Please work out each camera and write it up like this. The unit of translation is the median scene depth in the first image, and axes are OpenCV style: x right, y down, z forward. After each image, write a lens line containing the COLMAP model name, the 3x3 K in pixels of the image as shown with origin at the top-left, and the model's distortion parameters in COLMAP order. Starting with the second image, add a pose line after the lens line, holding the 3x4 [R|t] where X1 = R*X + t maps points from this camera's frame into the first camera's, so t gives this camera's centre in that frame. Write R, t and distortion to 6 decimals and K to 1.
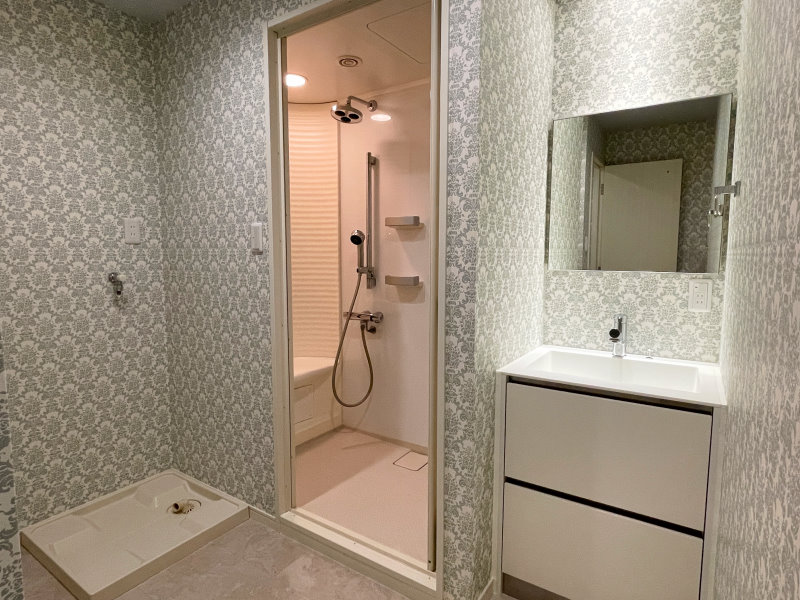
lens RADIAL K [[455.0, 0, 399.6], [0, 455.0, 295.2], [0, 0, 1]] dist [-0.002828, 0.000710]
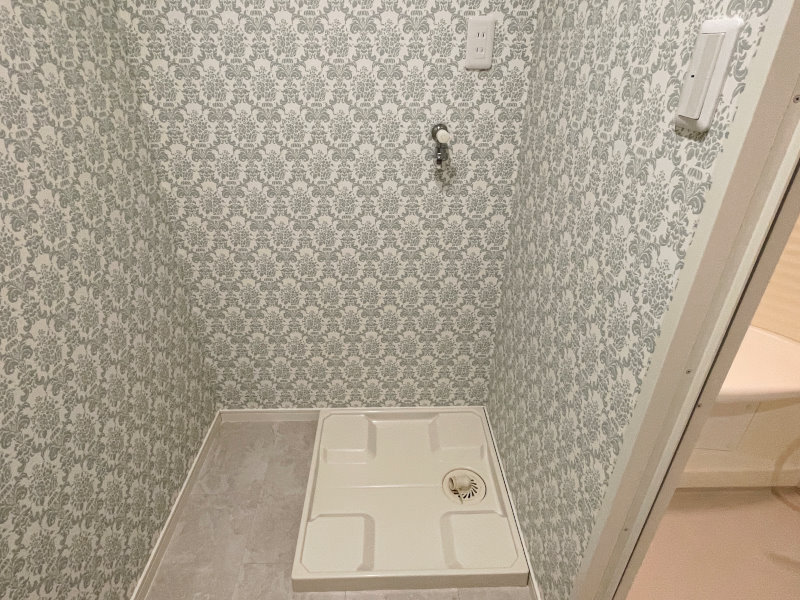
lens RADIAL K [[444.7, 0, 394.9], [0, 444.7, 293.3], [0, 0, 1]] dist [0.000241, 0.000278]
pose [[0.568211, 0.395840, -0.721420, -0.109799], [-0.071621, 0.897161, 0.435858, -0.073394], [0.819760, -0.195990, 0.538127, 0.431955]]
